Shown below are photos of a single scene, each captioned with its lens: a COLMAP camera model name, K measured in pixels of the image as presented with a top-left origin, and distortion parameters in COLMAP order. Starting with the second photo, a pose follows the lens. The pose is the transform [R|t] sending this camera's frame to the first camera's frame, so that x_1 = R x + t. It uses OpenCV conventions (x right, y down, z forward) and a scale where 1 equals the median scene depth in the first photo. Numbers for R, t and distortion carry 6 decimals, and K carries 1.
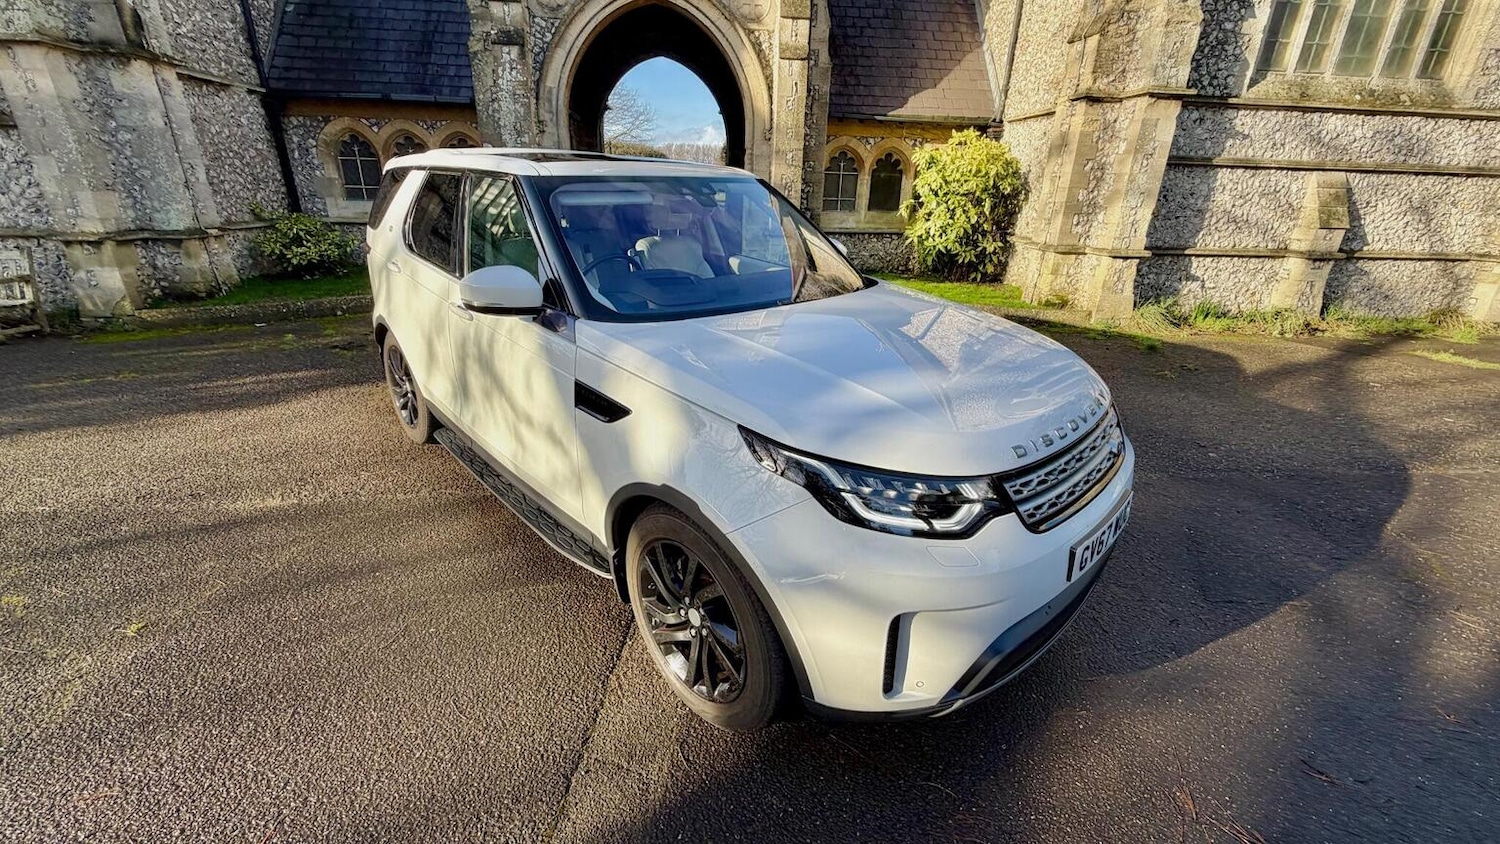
lens RADIAL K [[598.3, 0, 747.8], [0, 598.3, 421.6], [0, 0, 1]] dist [0.000389, -0.000511]
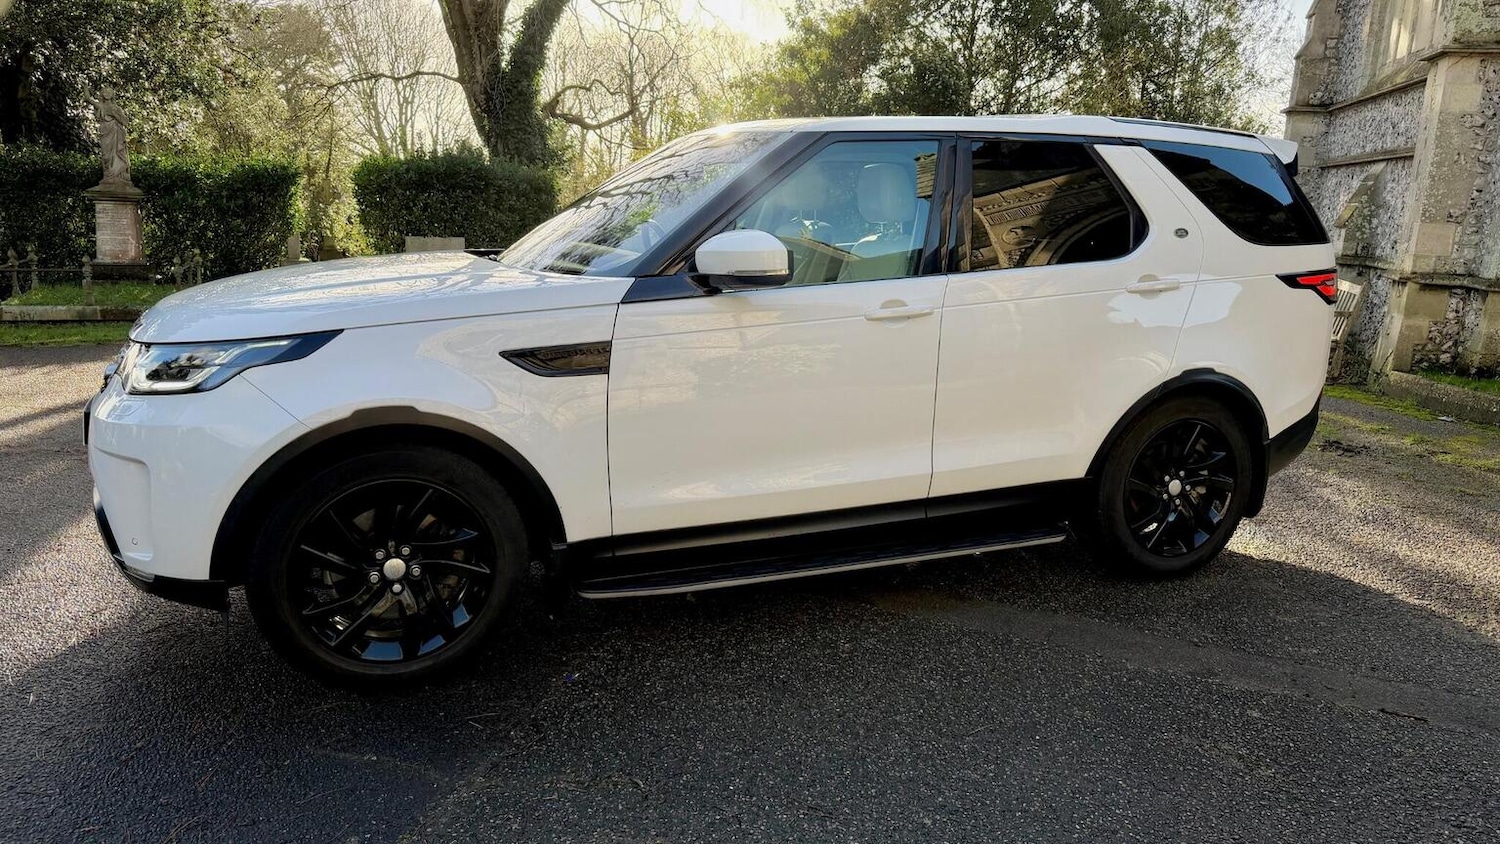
lens RADIAL K [[1078.4, 0, 758.7], [0, 1078.4, 413.3], [0, 0, 1]] dist [0.009448, -0.003116]
pose [[-0.360924, 0.152034, -0.920119, 0.431892], [-0.388220, 0.872580, 0.296461, -0.187031], [0.847950, 0.464209, -0.255912, 0.556277]]
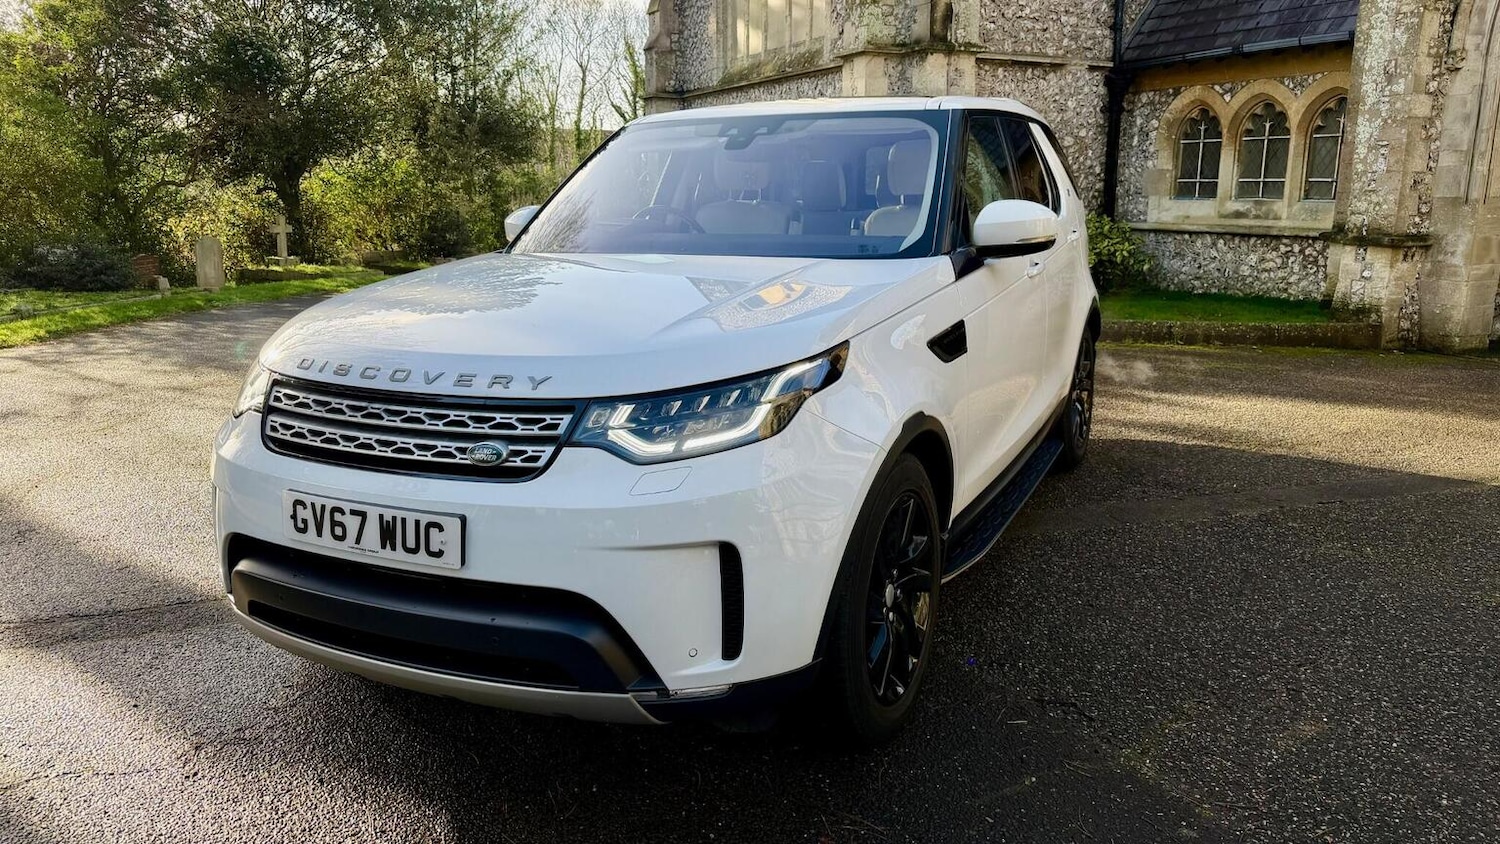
lens RADIAL K [[1055.0, 0, 744.2], [0, 1055.0, 420.8], [0, 0, 1]] dist [0.064303, -0.091285]
pose [[0.337752, 0.178062, -0.924239, 0.423981], [-0.337241, 0.939643, 0.057789, -0.035532], [0.878745, 0.292173, 0.377416, 0.197056]]
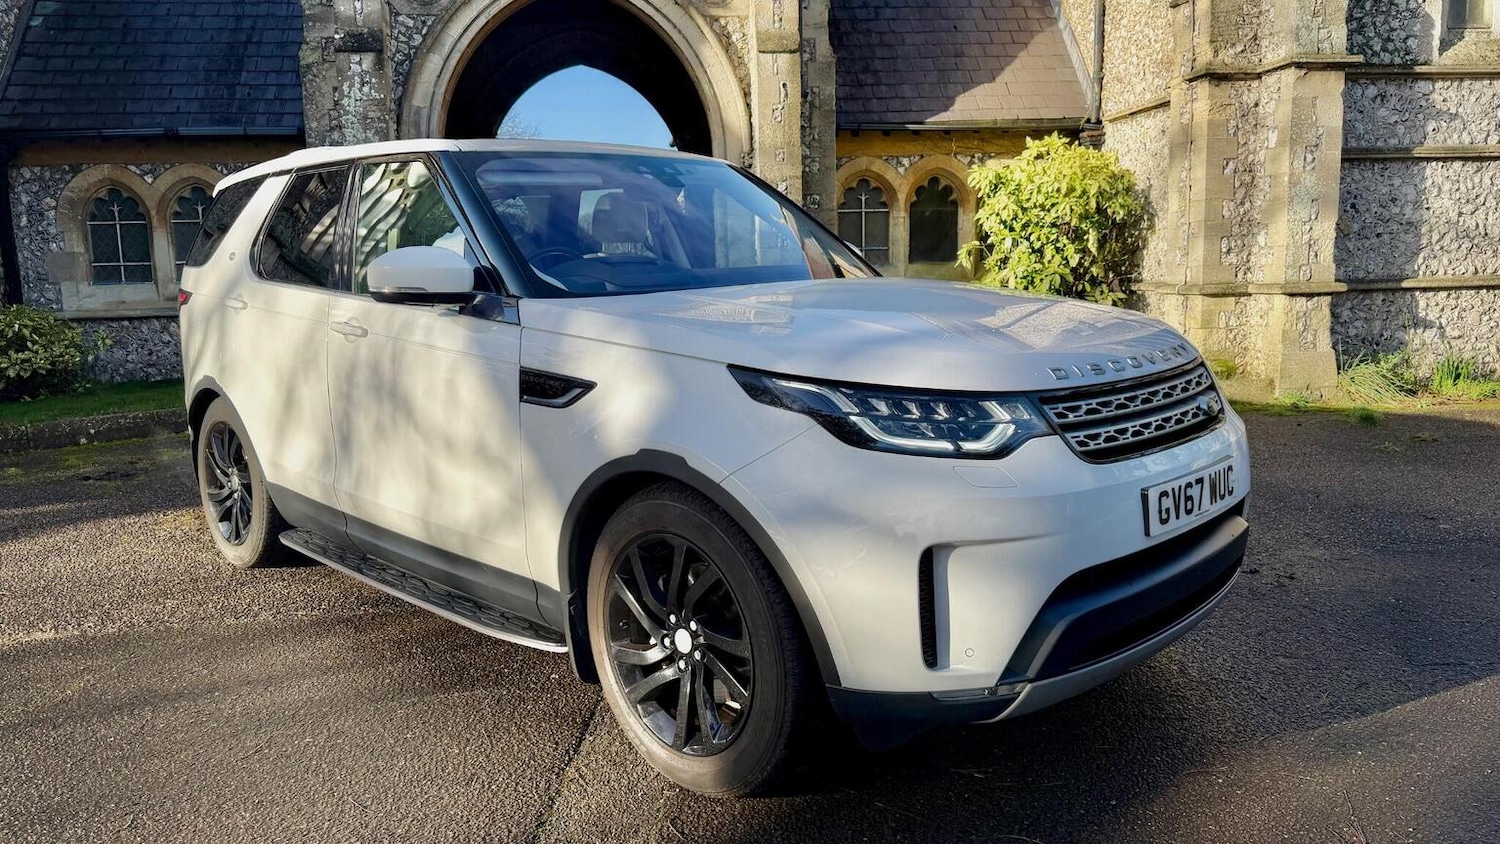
lens RADIAL K [[1064.3, 0, 740.9], [0, 1064.3, 417.8], [0, 0, 1]] dist [0.031157, -0.040075]
pose [[0.998472, -0.053851, 0.012396, -0.003925], [0.055257, 0.970672, -0.233971, 0.086372], [0.000567, 0.234299, 0.972164, -0.089578]]
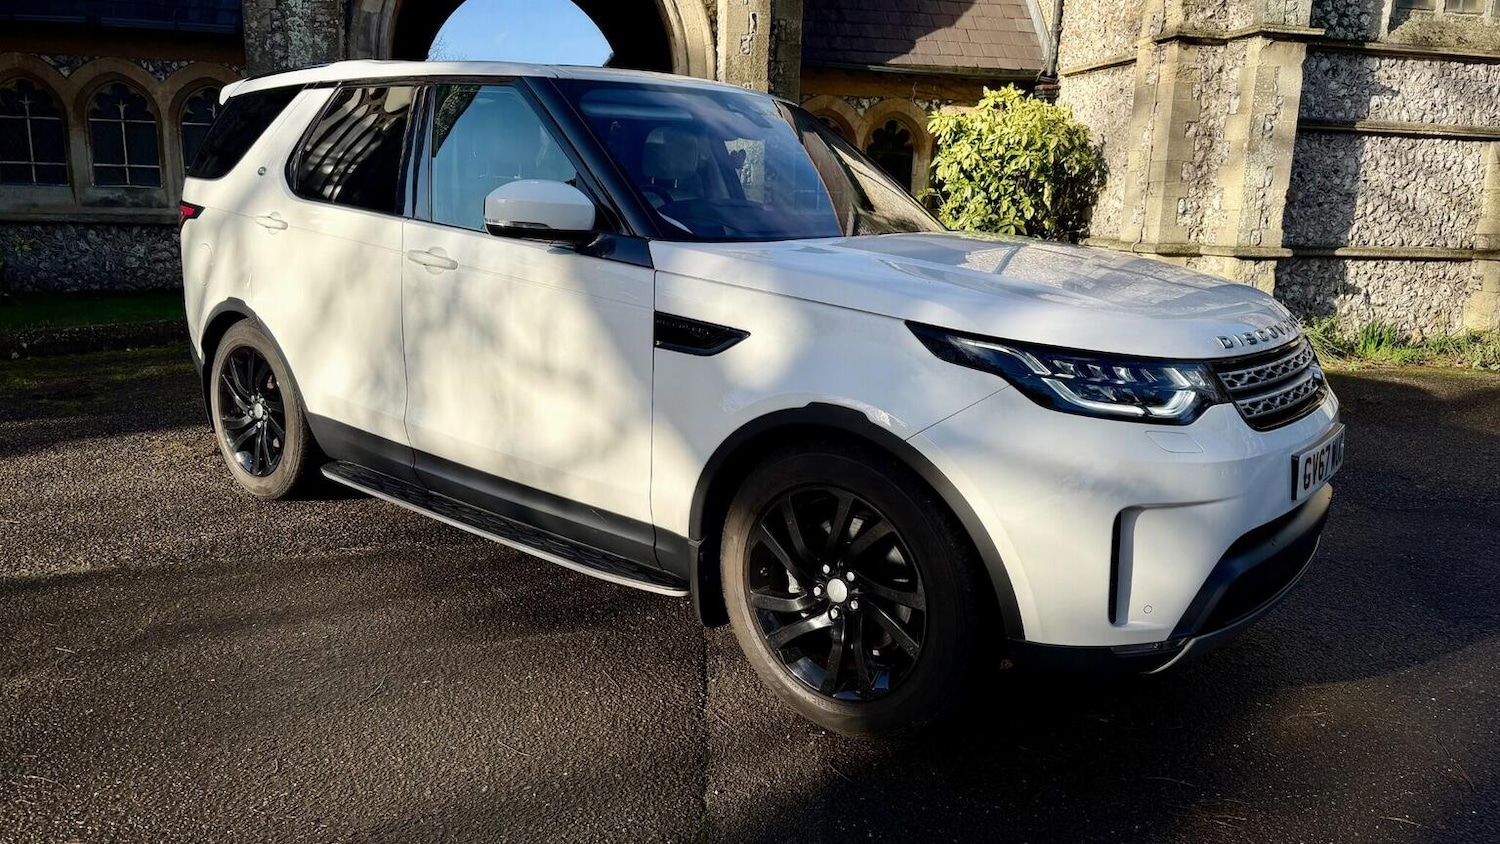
lens RADIAL K [[1065.5, 0, 745.6], [0, 1065.5, 422.5], [0, 0, 1]] dist [0.016990, -0.021031]
pose [[0.992922, -0.024073, 0.116303, -0.083963], [0.043107, 0.985513, -0.164027, 0.077352], [-0.110669, 0.167880, 0.979576, -0.085380]]
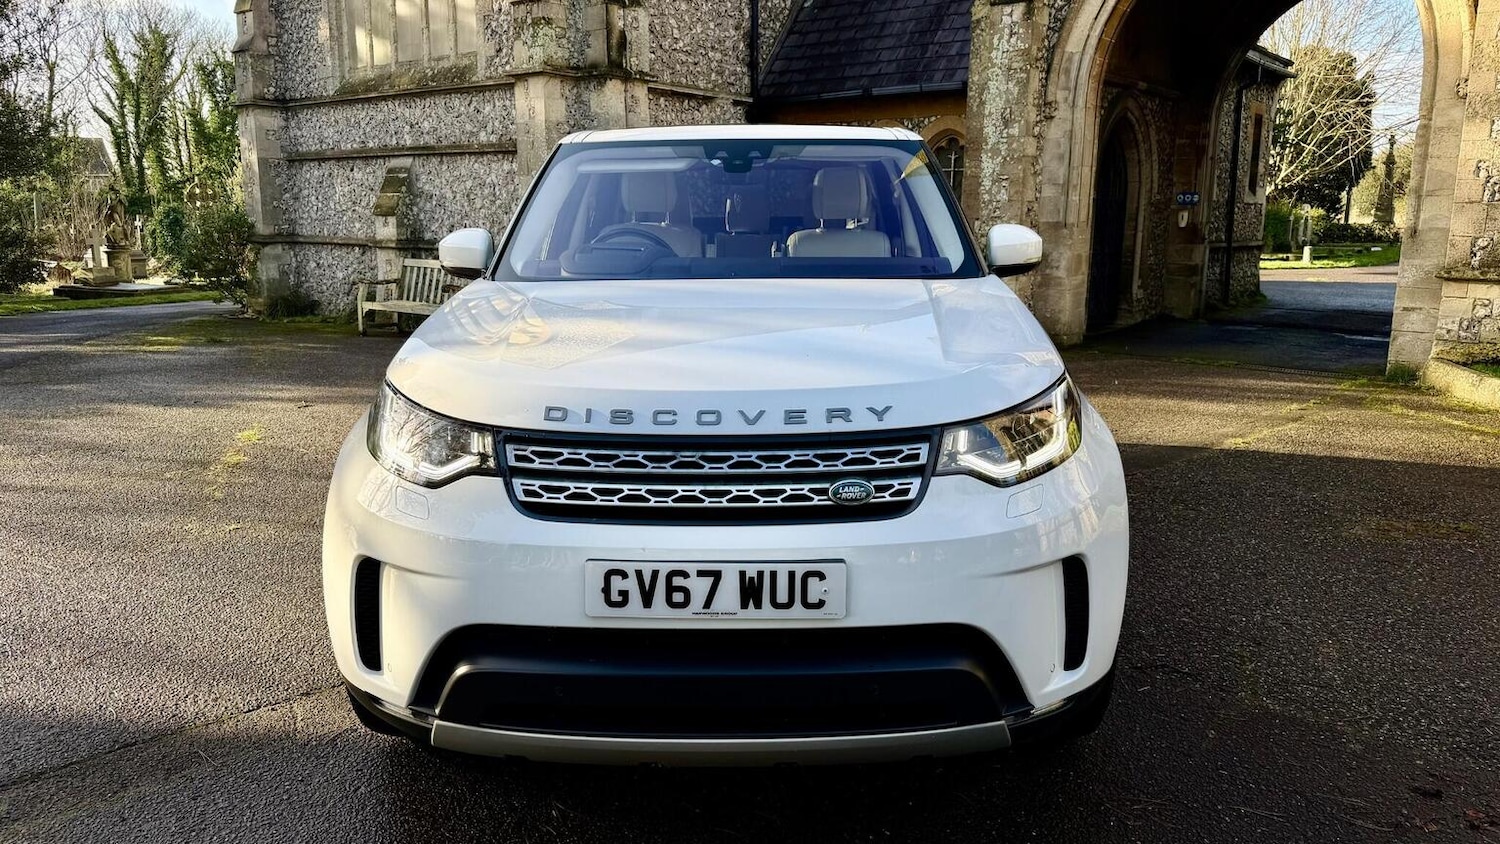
lens RADIAL K [[1055.0, 0, 744.2], [0, 1055.0, 420.8], [0, 0, 1]] dist [0.064303, -0.091285]
pose [[0.702404, 0.118760, -0.701801, 0.311224], [-0.251527, 0.963782, -0.088650, 0.023372], [0.665855, 0.238791, 0.706836, 0.040107]]
